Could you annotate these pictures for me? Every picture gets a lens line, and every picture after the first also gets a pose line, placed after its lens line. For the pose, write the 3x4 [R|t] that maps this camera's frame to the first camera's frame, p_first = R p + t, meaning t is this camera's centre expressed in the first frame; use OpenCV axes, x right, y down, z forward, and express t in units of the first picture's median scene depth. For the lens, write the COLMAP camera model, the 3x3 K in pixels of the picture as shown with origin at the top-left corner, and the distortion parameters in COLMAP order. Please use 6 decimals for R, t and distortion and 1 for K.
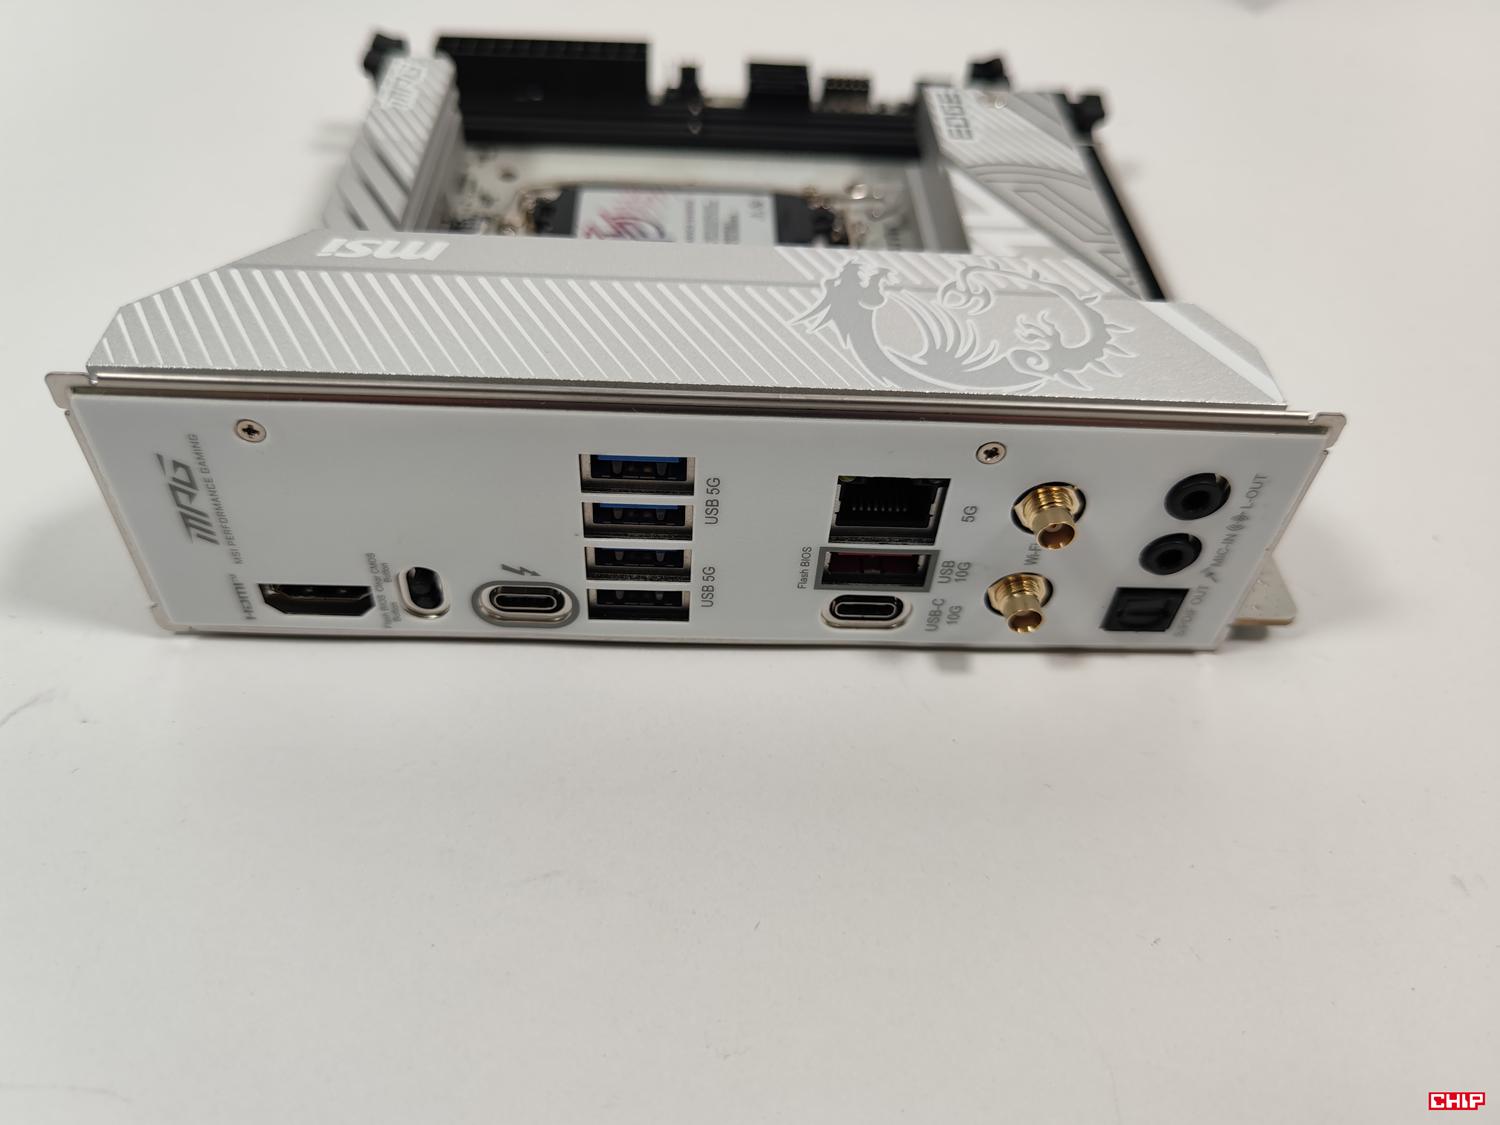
lens RADIAL K [[1164.2, 0, 742.3], [0, 1164.2, 556.9], [0, 0, 1]] dist [-0.031685, -0.015188]
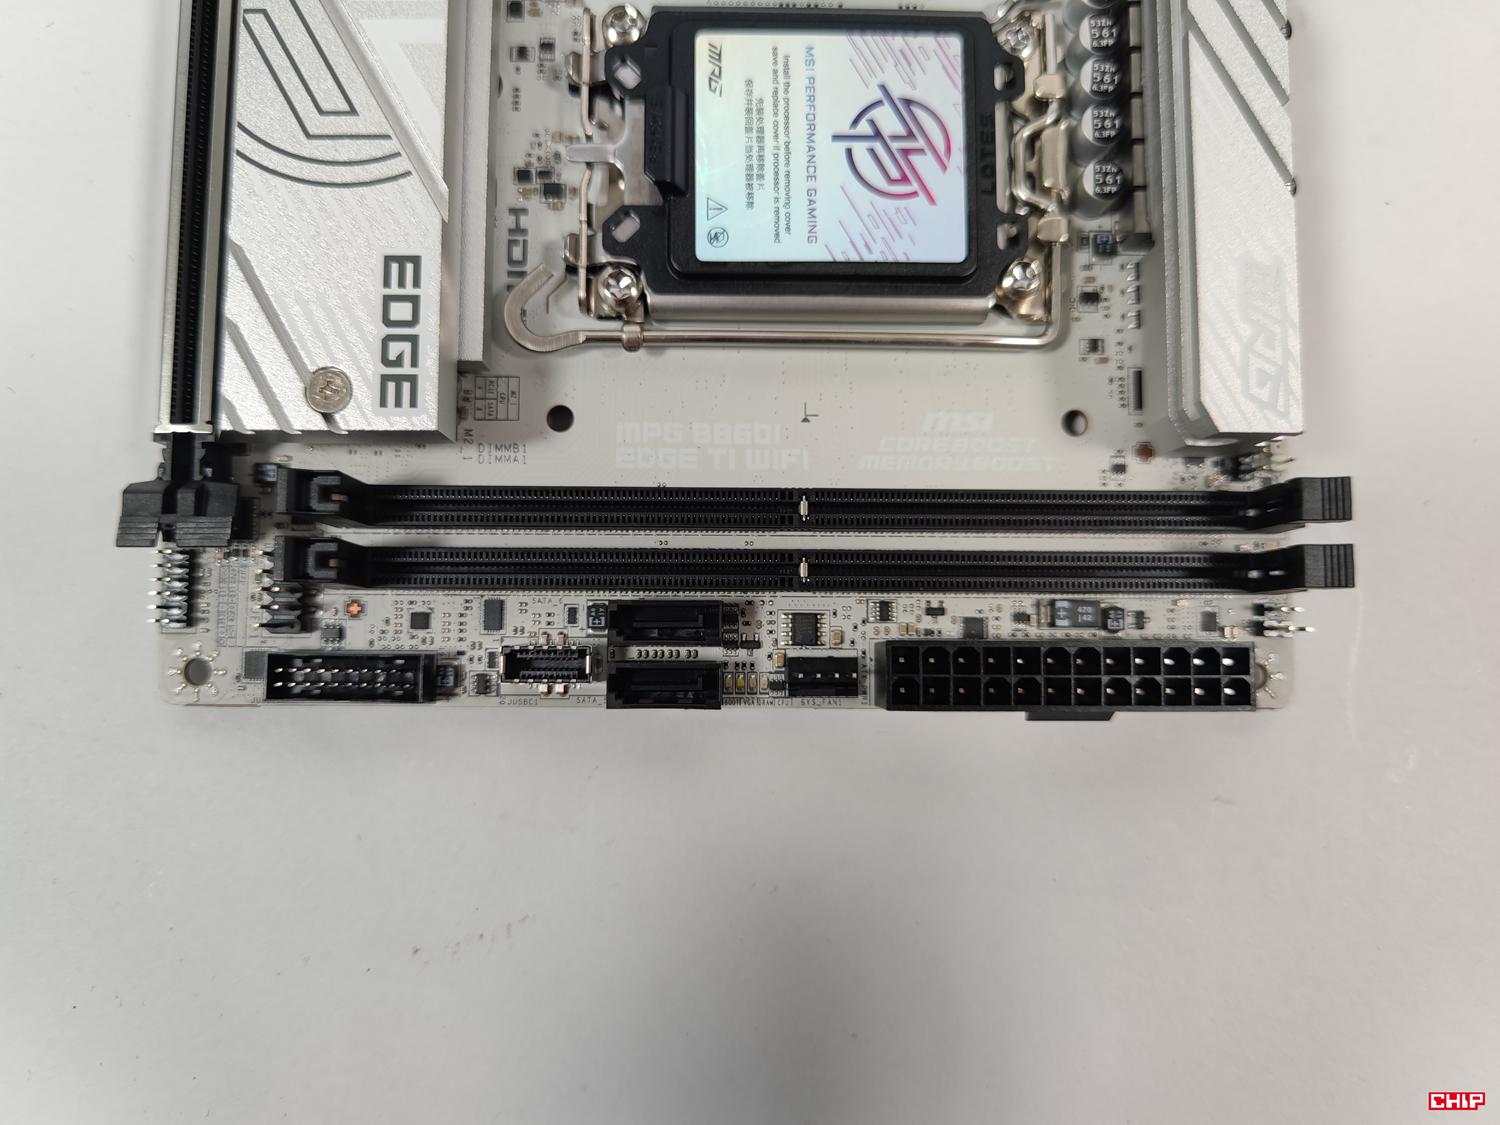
lens RADIAL K [[1164.2, 0, 742.3], [0, 1164.2, 556.9], [0, 0, 1]] dist [-0.031685, -0.015188]
pose [[-0.997297, -0.032226, -0.066029, 0.054659], [-0.026243, -0.683160, 0.729797, -1.412880], [-0.068627, 0.729557, 0.680468, 0.980845]]
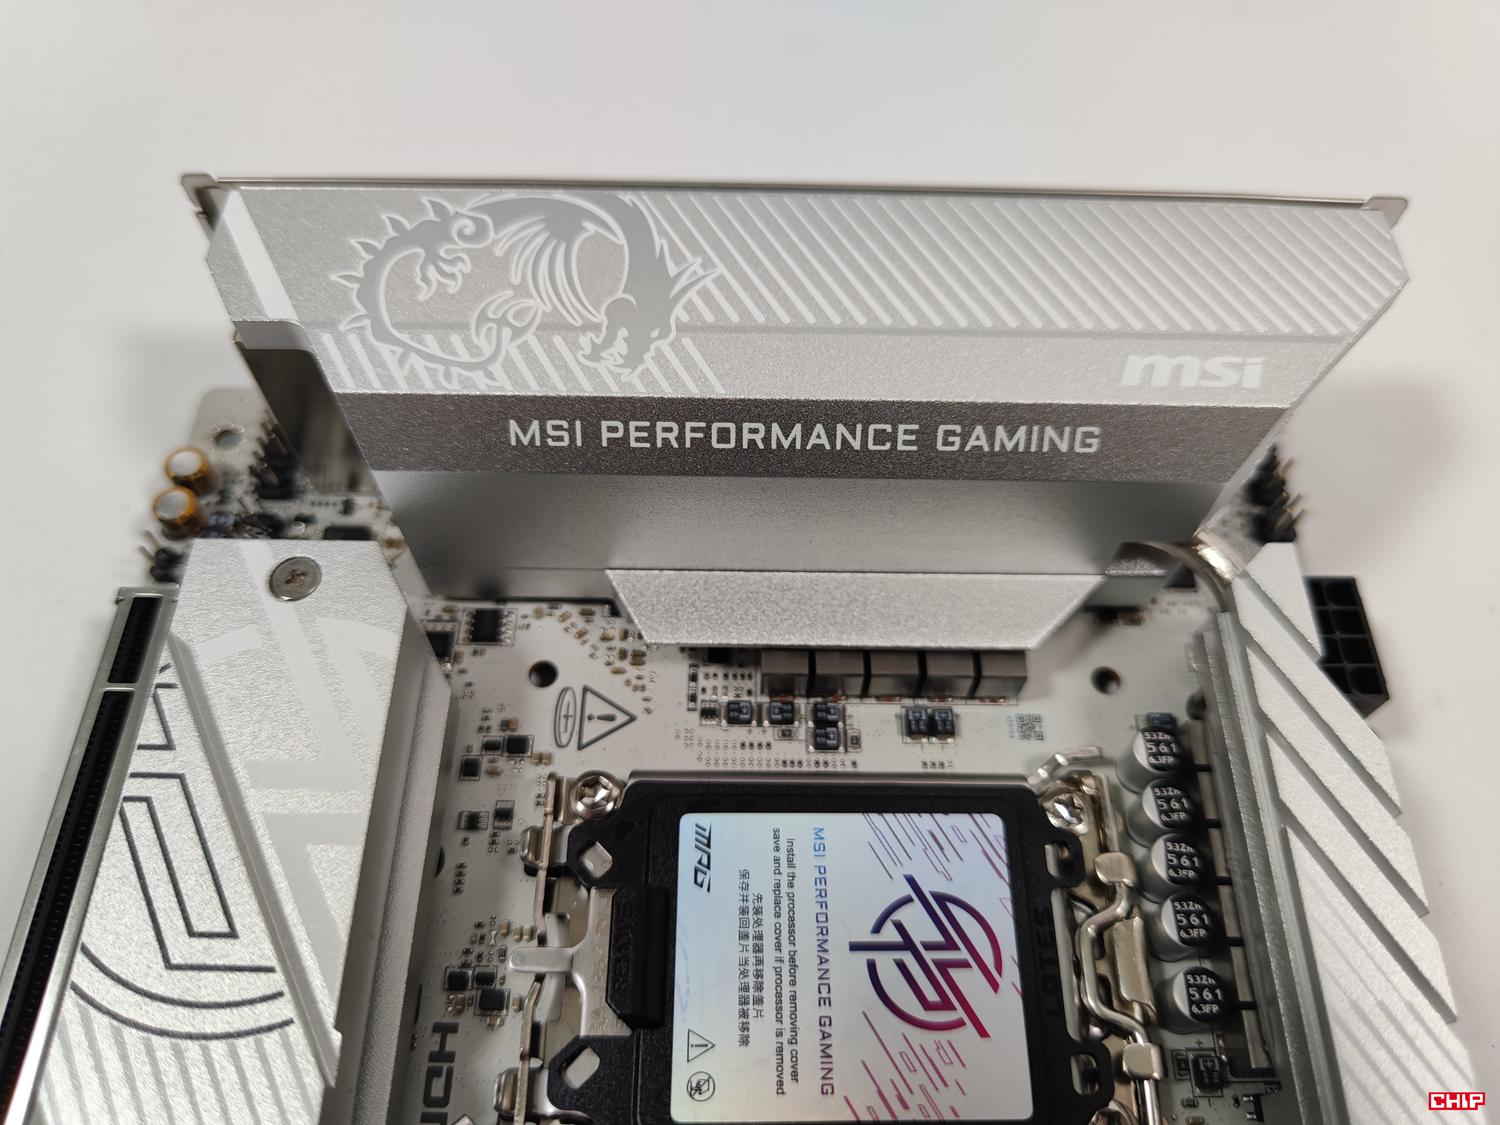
lens RADIAL K [[1186.7, 0, 759.3], [0, 1186.7, 540.2], [0, 0, 1]] dist [-0.027191, -0.036513]
pose [[-0.997046, -0.061284, -0.046298, 0.037142], [-0.028162, -0.269103, 0.962700, -1.118967], [-0.071457, 0.961160, 0.266582, 0.914291]]
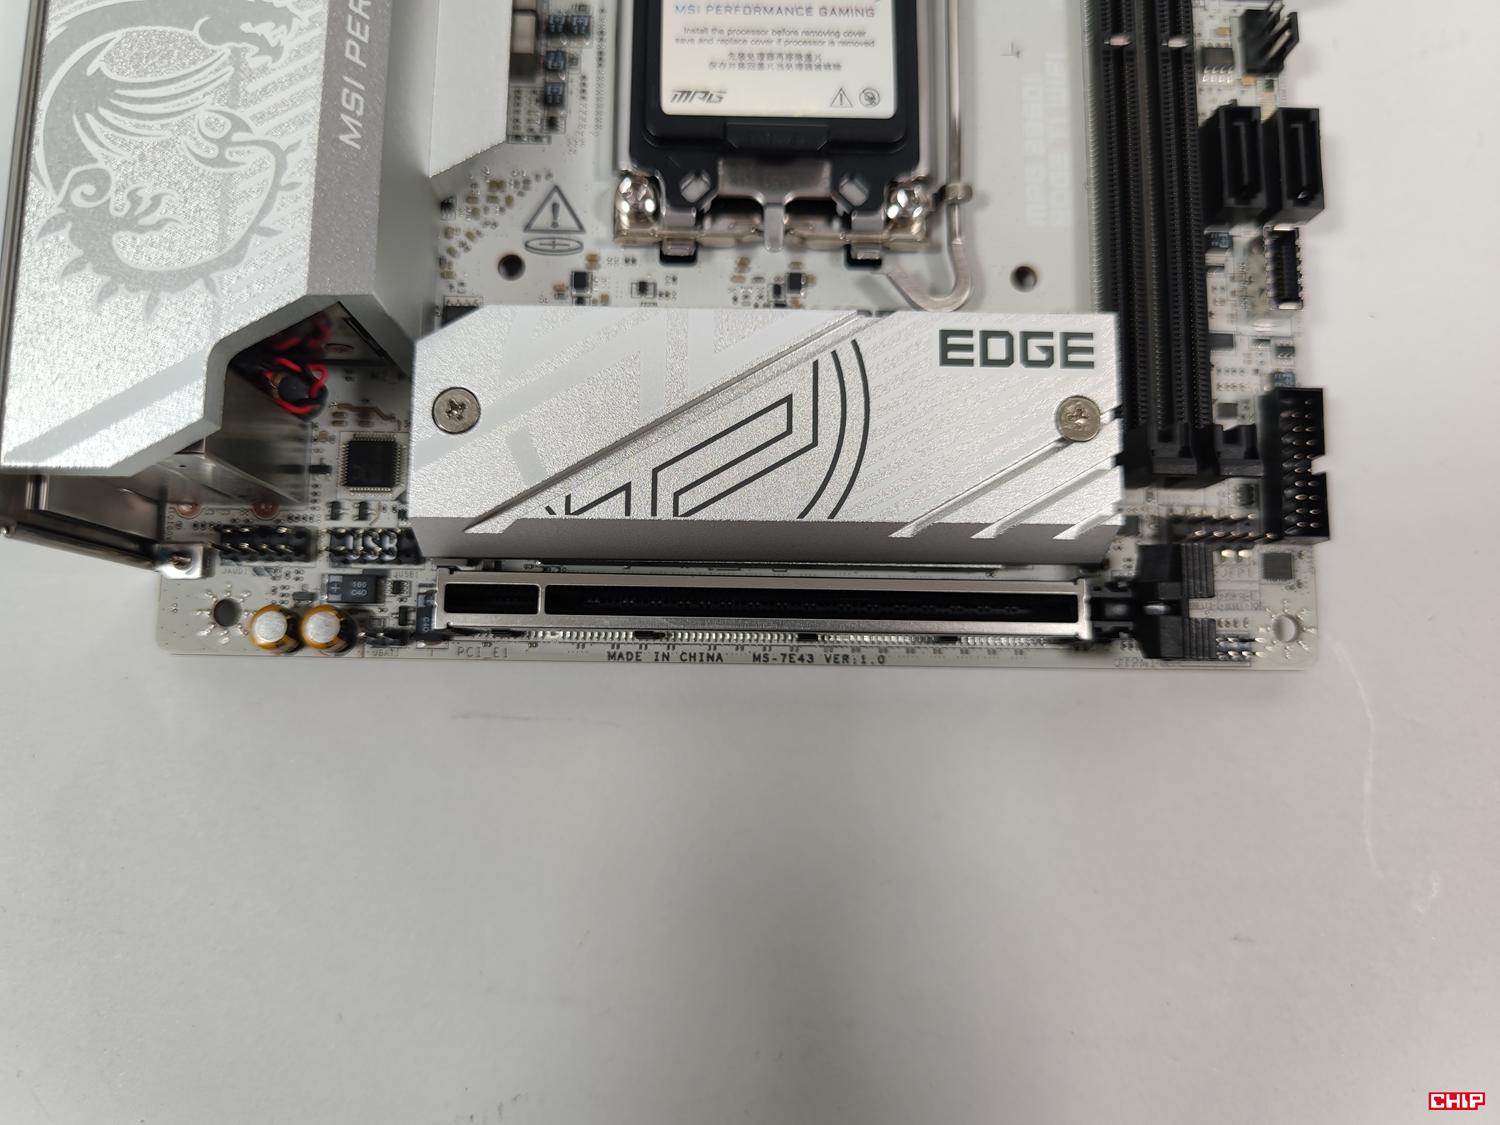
lens RADIAL K [[1164.2, 0, 742.3], [0, 1164.2, 556.9], [0, 0, 1]] dist [-0.031685, -0.015188]
pose [[-0.033657, 0.984554, -0.171818, 0.618239], [-0.751181, 0.088478, 0.654140, -1.020905], [0.659238, 0.151083, 0.736600, 0.688267]]
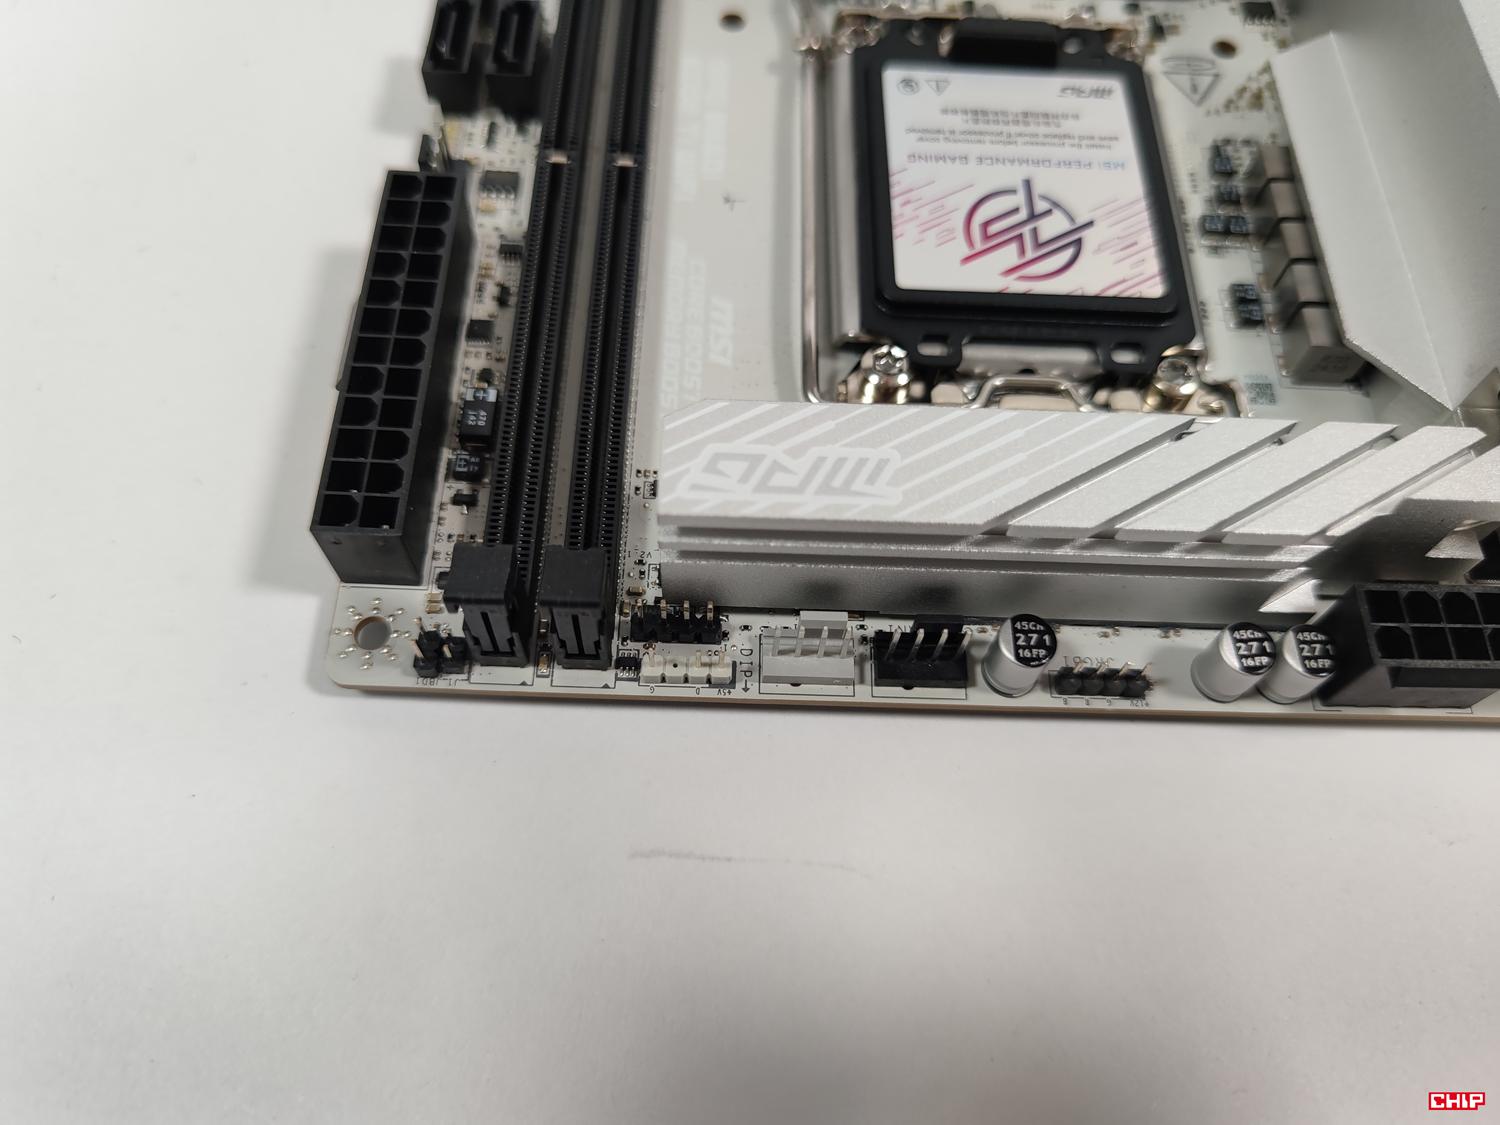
lens RADIAL K [[1164.2, 0, 742.3], [0, 1164.2, 556.9], [0, 0, 1]] dist [-0.031685, -0.015188]
pose [[0.045012, -0.912476, 0.406648, -0.774162], [0.704115, 0.317738, 0.635031, -1.063310], [-0.708657, 0.257743, 0.656790, 1.030157]]
